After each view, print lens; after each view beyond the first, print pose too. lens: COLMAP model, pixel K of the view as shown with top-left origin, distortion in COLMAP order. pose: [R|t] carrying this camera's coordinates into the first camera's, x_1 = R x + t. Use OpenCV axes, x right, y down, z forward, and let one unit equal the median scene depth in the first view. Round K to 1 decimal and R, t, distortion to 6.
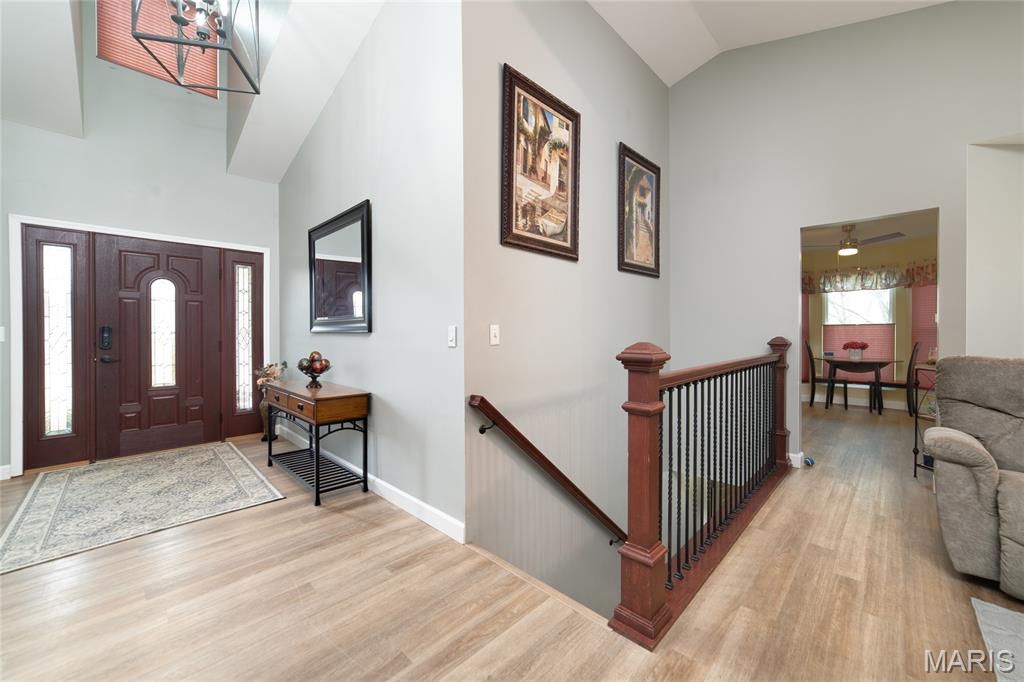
lens RADIAL K [[397.4, 0, 530.7], [0, 397.4, 336.2], [0, 0, 1]] dist [-0.021918, 0.006749]
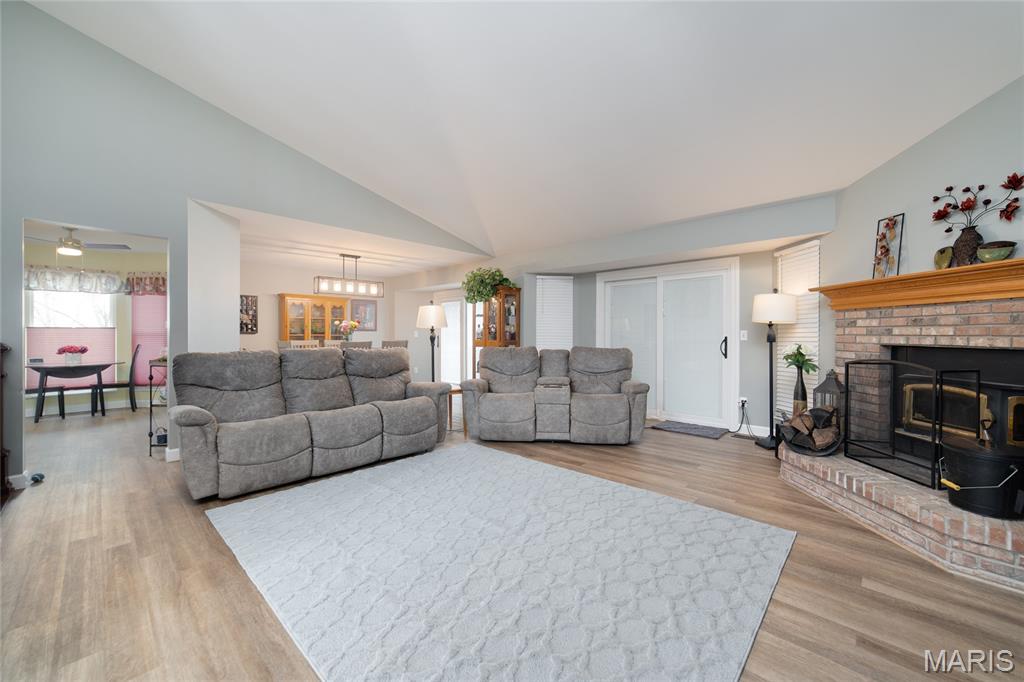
lens RADIAL K [[397.4, 0, 515.3], [0, 397.4, 334.9], [0, 0, 1]] dist [-0.021918, 0.006749]
pose [[-0.012980, 0.005016, 0.999903, -0.232255], [0.008954, 0.999948, -0.004899, 0.003657], [-0.999876, 0.008890, -0.013025, -0.106658]]
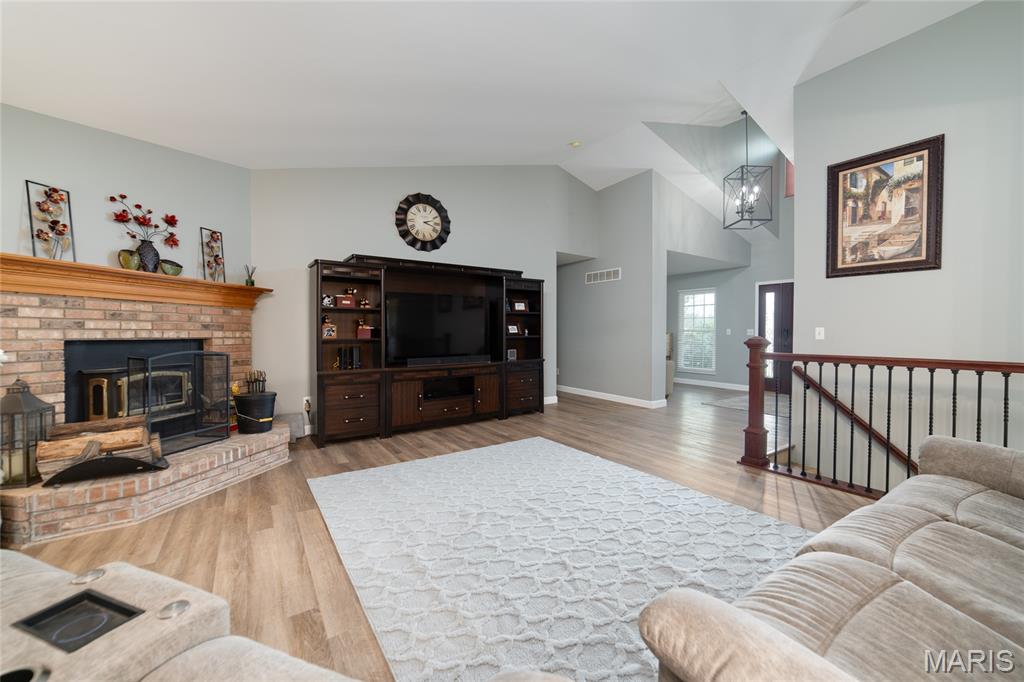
lens RADIAL K [[397.4, 0, 518.8], [0, 397.4, 335.6], [0, 0, 1]] dist [-0.021918, 0.006749]
pose [[-0.207676, 0.015573, -0.978074, 1.531612], [-0.013708, 0.999729, 0.018828, -0.008079], [0.978102, 0.017317, -0.207407, 0.087951]]
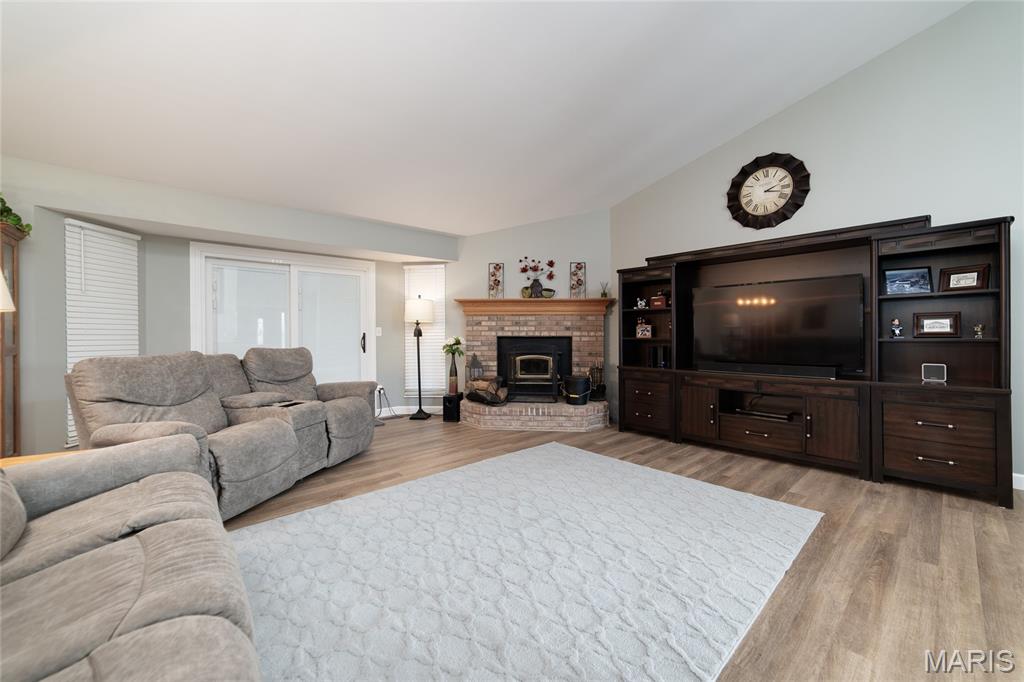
lens RADIAL K [[397.4, 0, 516.9], [0, 397.4, 334.8], [0, 0, 1]] dist [-0.021918, 0.006749]
pose [[-0.996866, 0.008903, 0.078603, 0.605292], [0.010474, 0.999753, 0.019594, -0.009541], [-0.078409, 0.020356, -0.996713, 0.776840]]
